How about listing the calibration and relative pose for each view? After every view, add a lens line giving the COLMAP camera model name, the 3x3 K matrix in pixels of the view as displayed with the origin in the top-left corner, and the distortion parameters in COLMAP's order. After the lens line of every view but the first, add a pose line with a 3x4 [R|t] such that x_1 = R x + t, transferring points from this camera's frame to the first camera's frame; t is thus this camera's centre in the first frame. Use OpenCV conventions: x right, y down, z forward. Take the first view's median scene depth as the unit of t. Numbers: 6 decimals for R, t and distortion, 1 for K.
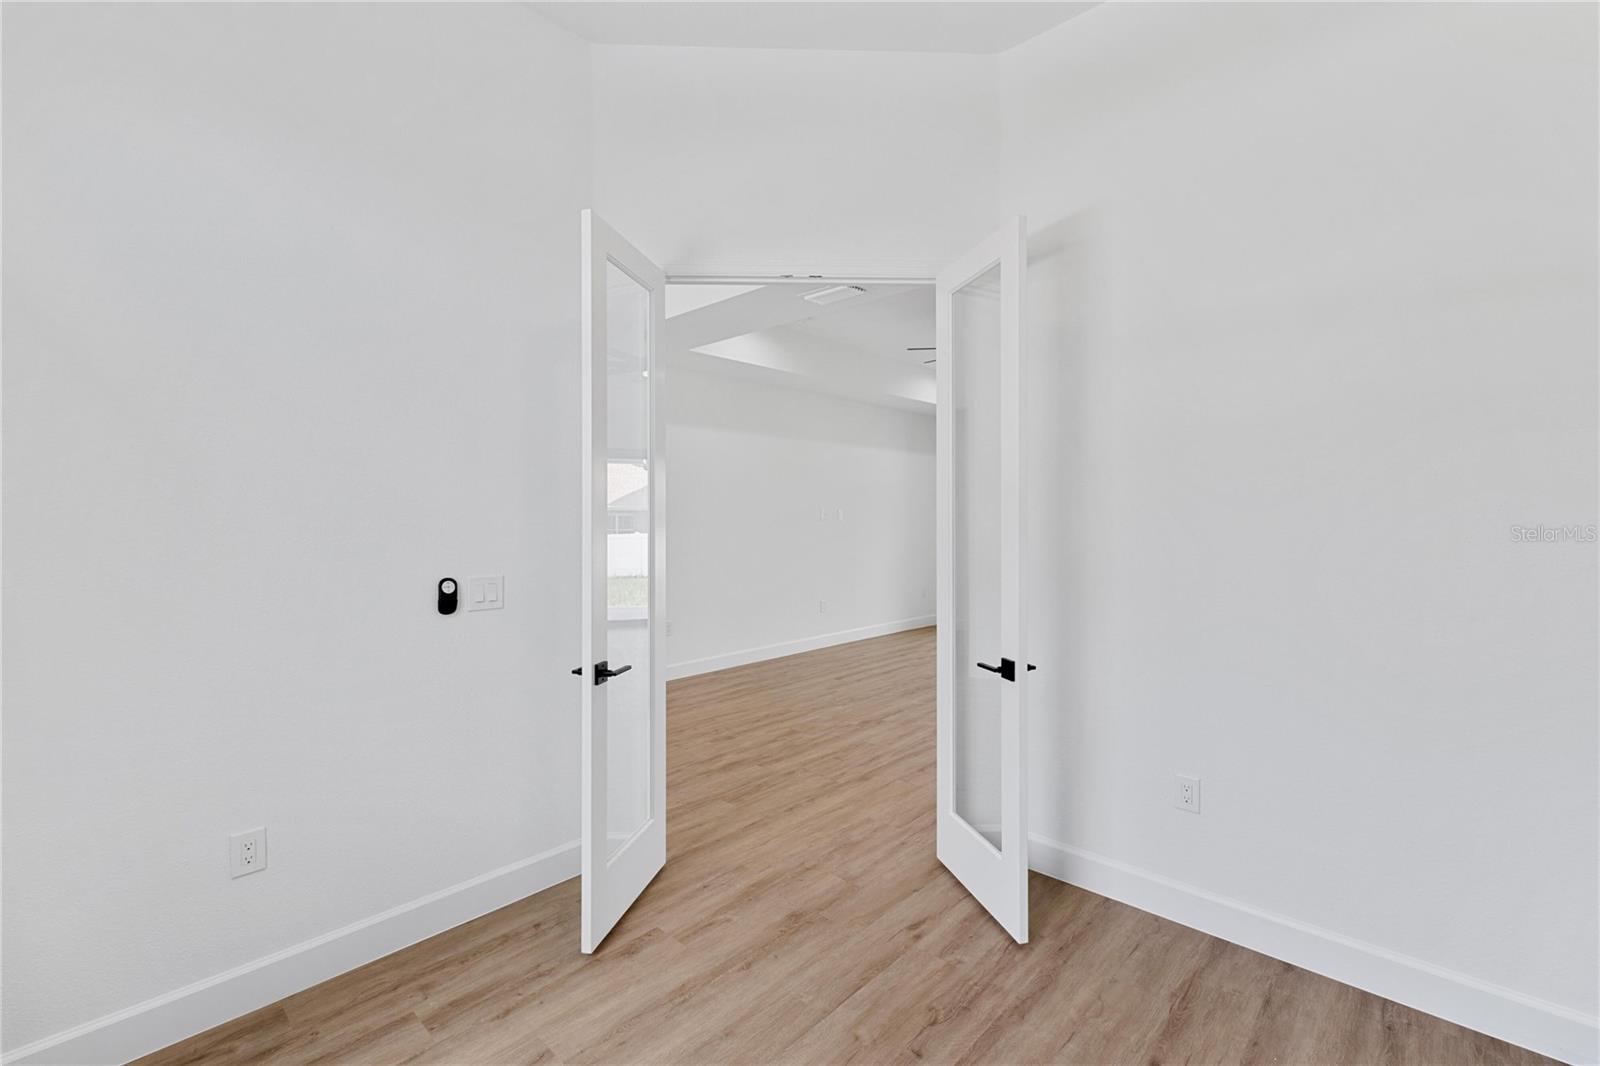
lens RADIAL K [[686.6, 0, 806.9], [0, 686.6, 532.2], [0, 0, 1]] dist [0.012099, -0.001033]
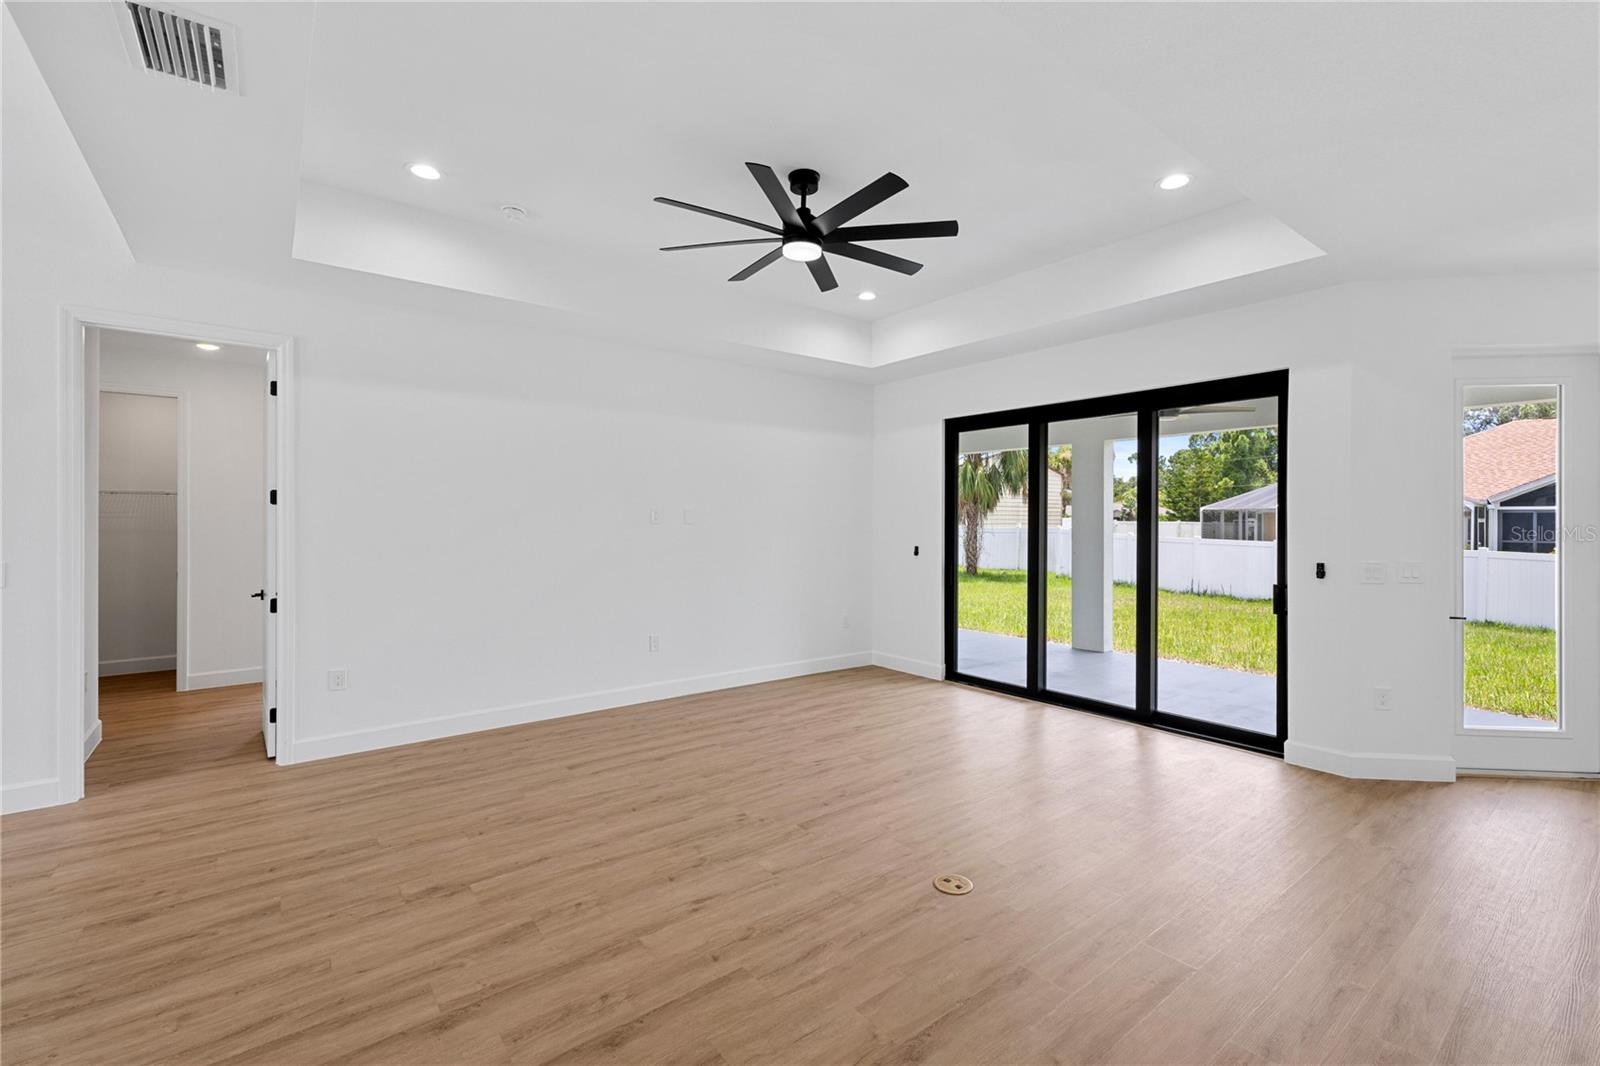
lens RADIAL K [[686.6, 0, 806.9], [0, 686.6, 532.2], [0, 0, 1]] dist [0.012099, -0.001033]
pose [[0.986818, 0.007670, -0.161650, 0.474867], [-0.008186, 0.999963, -0.002523, -0.012583], [0.161625, 0.003813, 0.986845, 0.504245]]
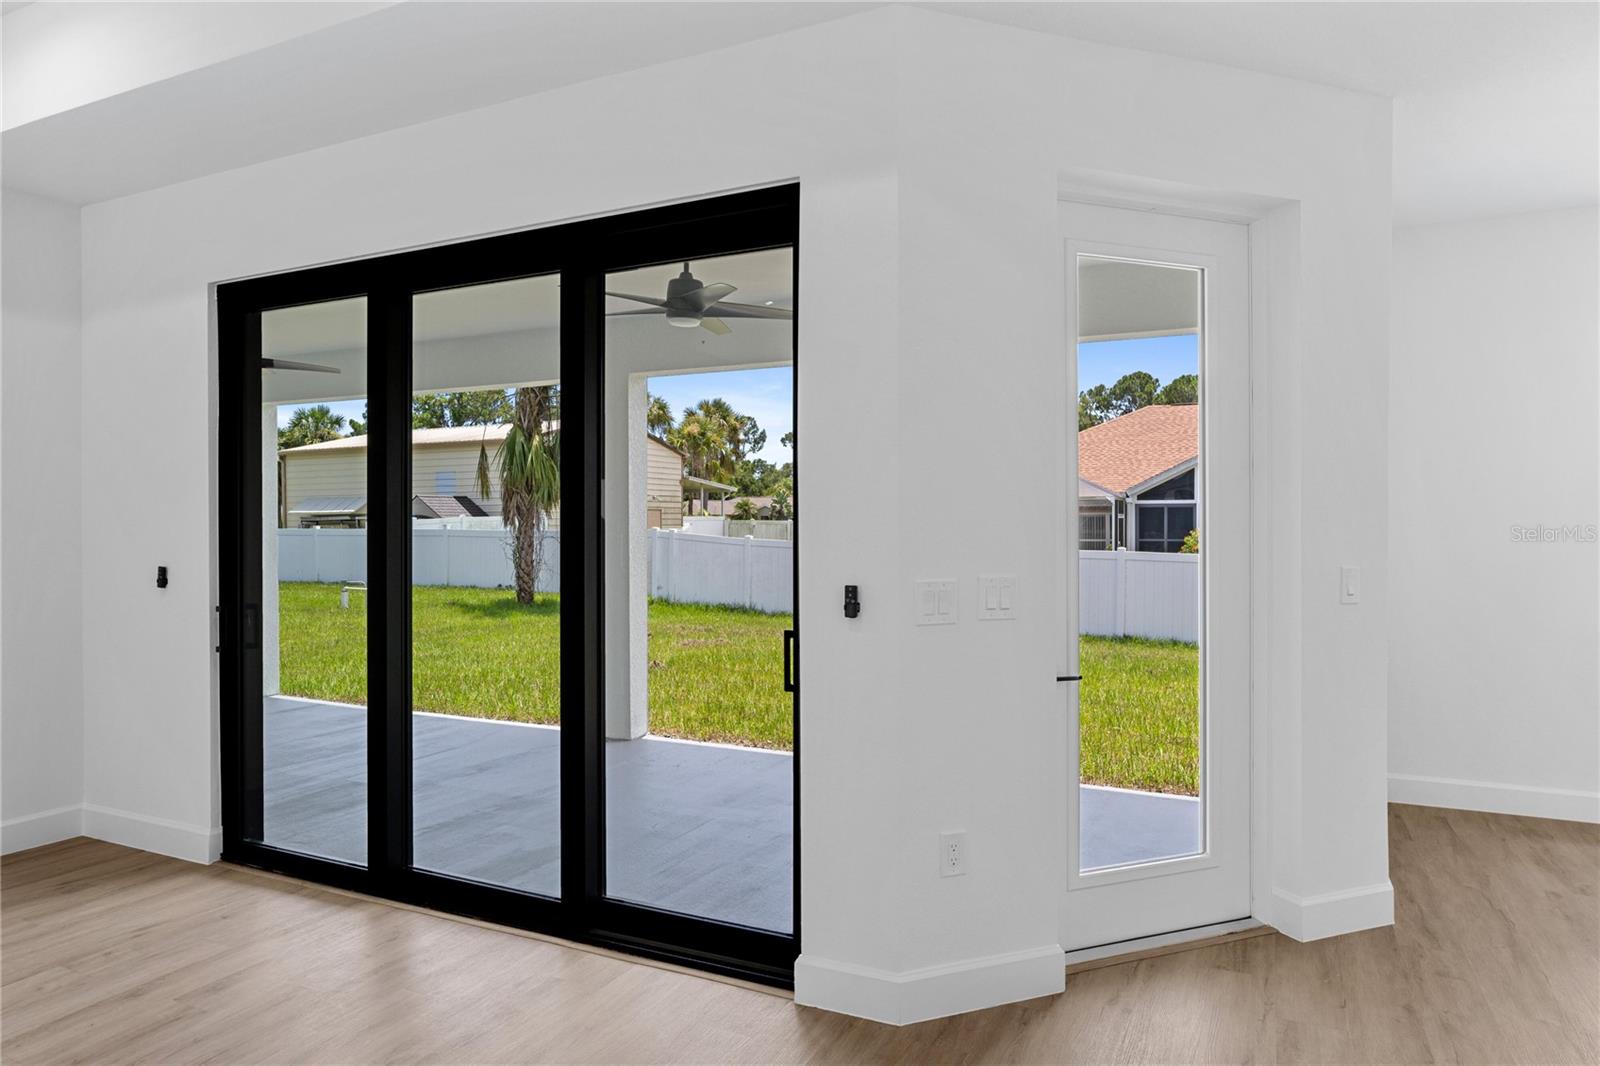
lens RADIAL K [[984.7, 0, 794.6], [0, 984.7, 561.1], [0, 0, 1]] dist [-0.006630, -0.000909]
pose [[0.959286, -0.012396, 0.282163, 0.761773], [0.006974, 0.999771, 0.020213, -0.008647], [-0.282349, -0.017422, 0.959153, 0.892087]]
